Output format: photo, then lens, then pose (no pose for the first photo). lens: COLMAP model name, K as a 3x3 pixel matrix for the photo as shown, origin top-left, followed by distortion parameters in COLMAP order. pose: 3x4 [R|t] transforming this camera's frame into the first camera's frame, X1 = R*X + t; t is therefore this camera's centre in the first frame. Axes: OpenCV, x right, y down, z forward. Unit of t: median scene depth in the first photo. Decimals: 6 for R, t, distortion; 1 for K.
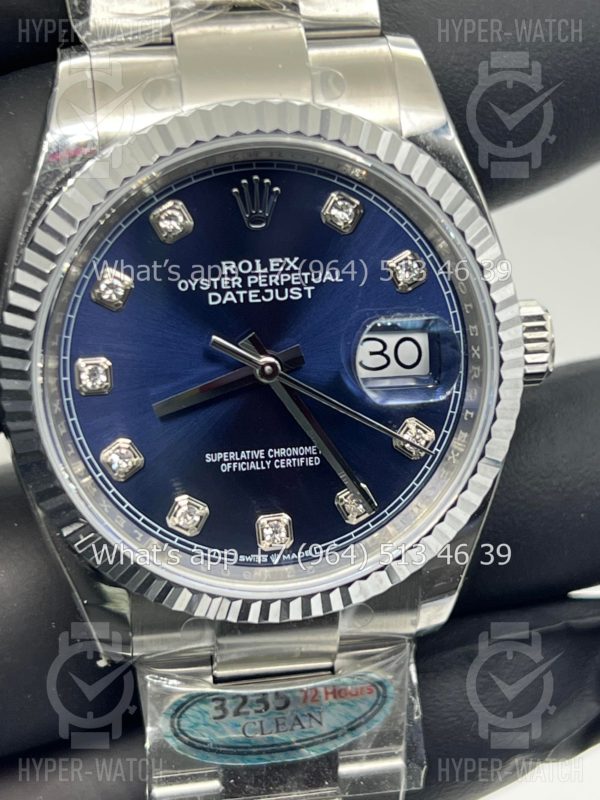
lens RADIAL K [[1904.2, 0, 299.8], [0, 1904.2, 401.6], [0, 0, 1]] dist [0.235480, 0.000000]
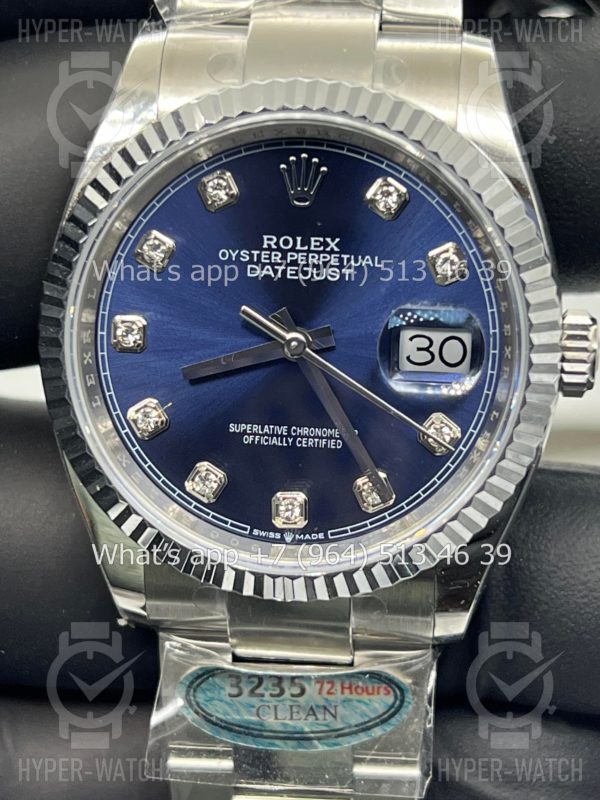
lens RADIAL K [[1904.2, 0, 299.6], [0, 1904.2, 401.9], [0, 0, 1]] dist [0.235480, 0.000000]
pose [[0.970529, 0.111073, -0.213860, 0.201792], [-0.123629, 0.991252, -0.046218, 0.058307], [0.206856, 0.071295, 0.975770, 0.018629]]
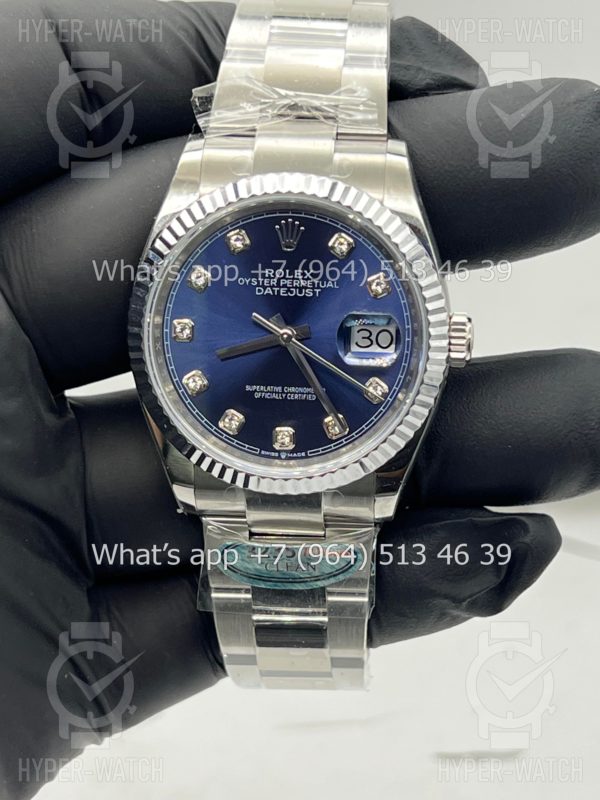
lens RADIAL K [[1904.2, 0, 317.1], [0, 1904.2, 408.8], [0, 0, 1]] dist [0.235480, 0.000000]
pose [[0.972924, 0.104476, -0.206165, 0.349300], [-0.112433, 0.993286, -0.027228, 0.085134], [0.201936, 0.049671, 0.978138, -0.587636]]
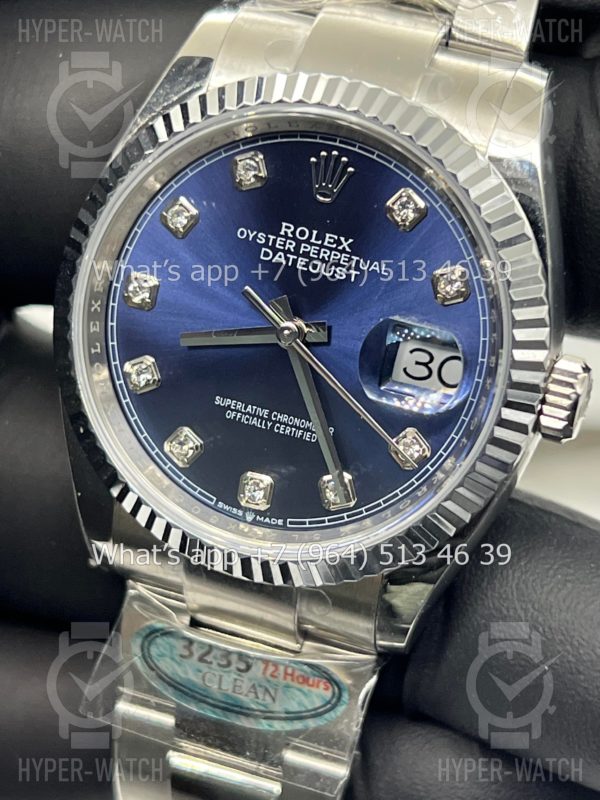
lens RADIAL K [[1904.2, 0, 298.5], [0, 1904.2, 397.6], [0, 0, 1]] dist [0.235480, 0.000000]
pose [[0.880164, 0.308285, -0.360932, 0.365162], [-0.330135, 0.943933, 0.001183, 0.012395], [0.341060, 0.118115, 0.932591, 0.045852]]
